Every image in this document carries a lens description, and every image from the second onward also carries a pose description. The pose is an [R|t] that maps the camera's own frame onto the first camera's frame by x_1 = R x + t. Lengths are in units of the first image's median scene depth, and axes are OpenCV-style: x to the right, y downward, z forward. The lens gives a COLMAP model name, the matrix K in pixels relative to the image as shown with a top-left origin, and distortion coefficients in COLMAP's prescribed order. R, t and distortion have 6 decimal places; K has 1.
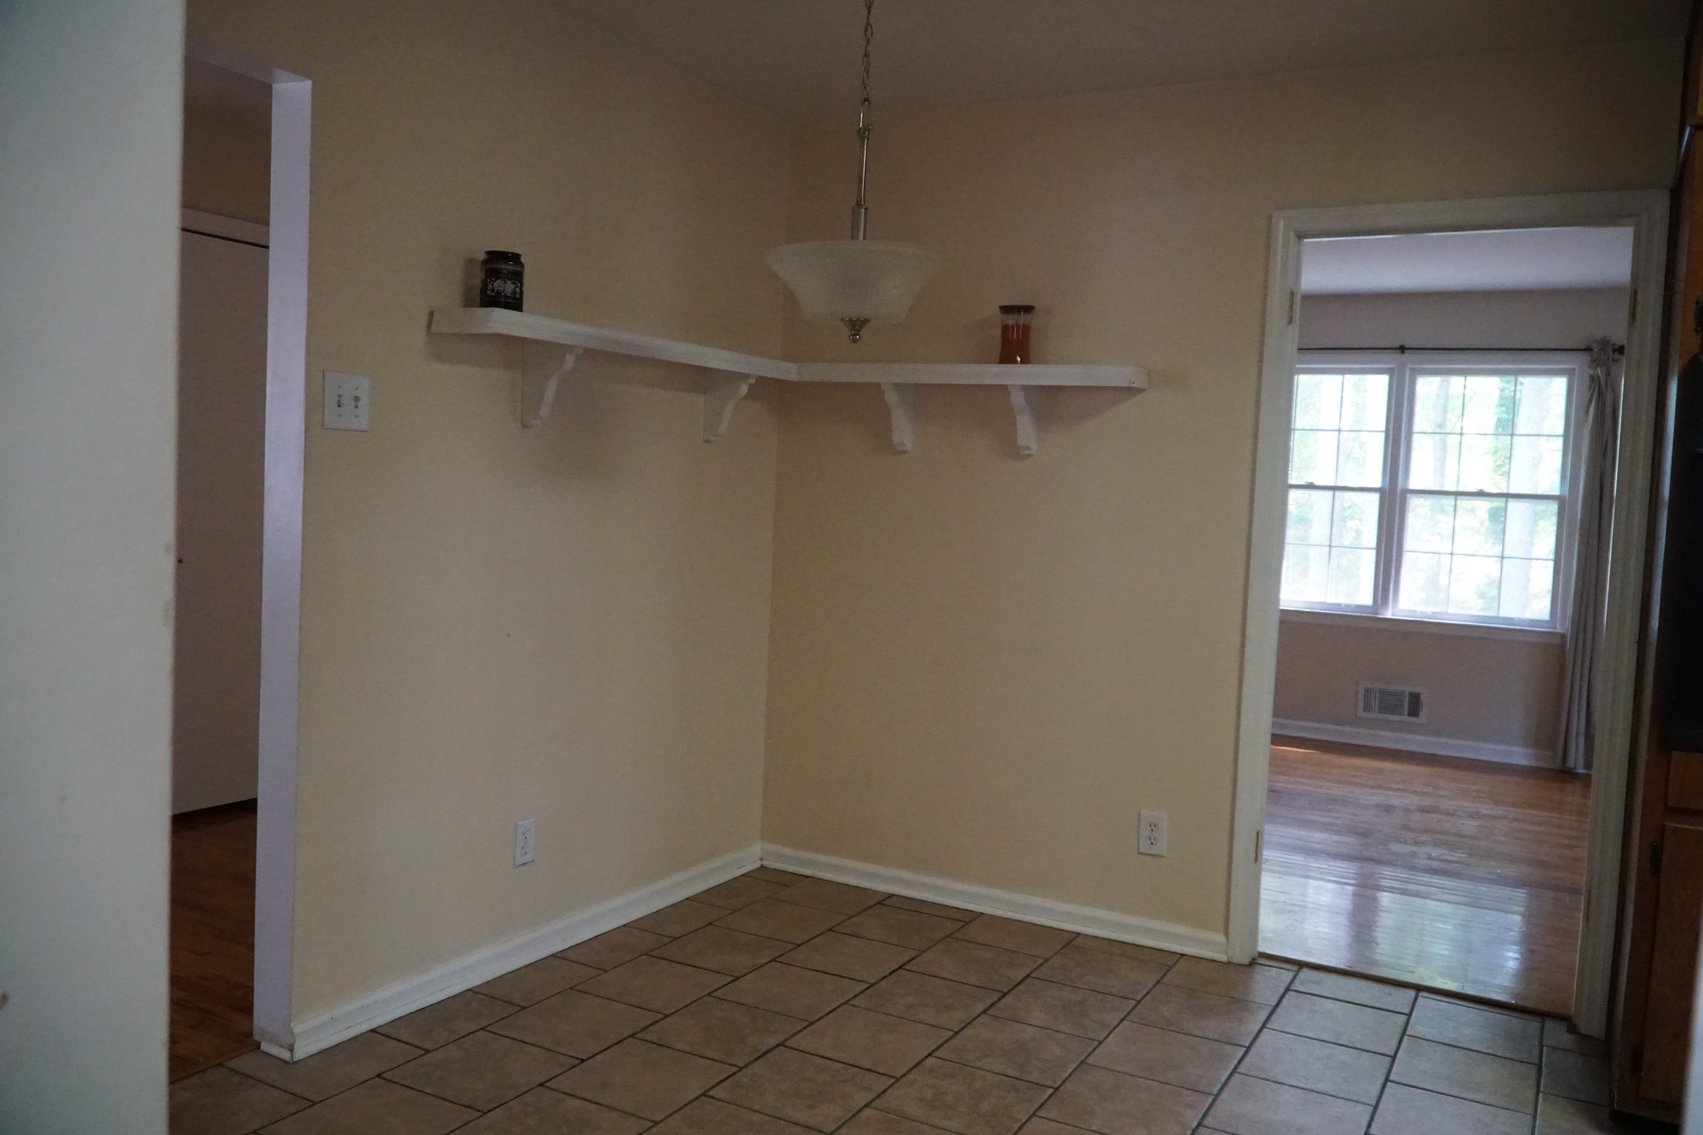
lens RADIAL K [[1418.7, 0, 851.5], [0, 1418.7, 567.5], [0, 0, 1]] dist [0.079145, -0.000415]
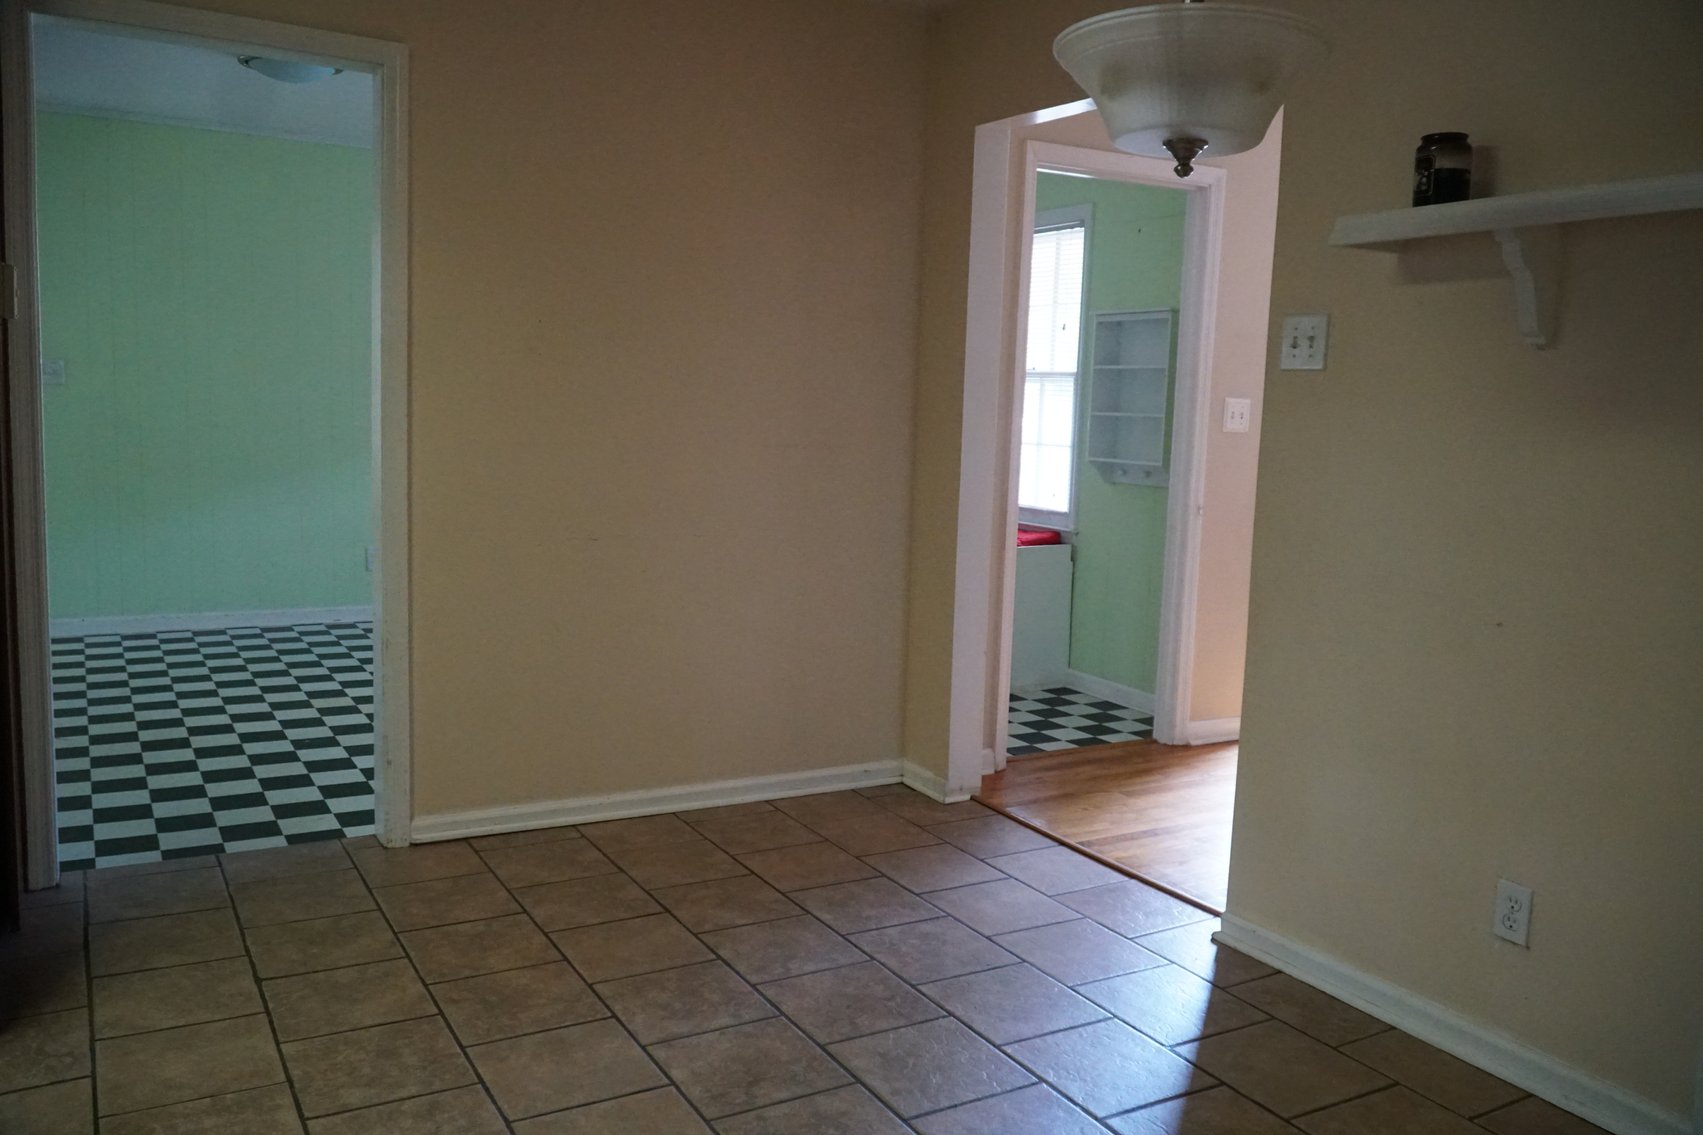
lens RADIAL K [[1359.0, 0, 851.5], [0, 1359.0, 567.5], [0, 0, 1]] dist [-0.003706, -0.005154]
pose [[-0.536698, 0.035987, -0.843007, 0.587389], [-0.105301, 0.988423, 0.109233, -0.025586], [0.837178, 0.147394, -0.526695, 1.164100]]
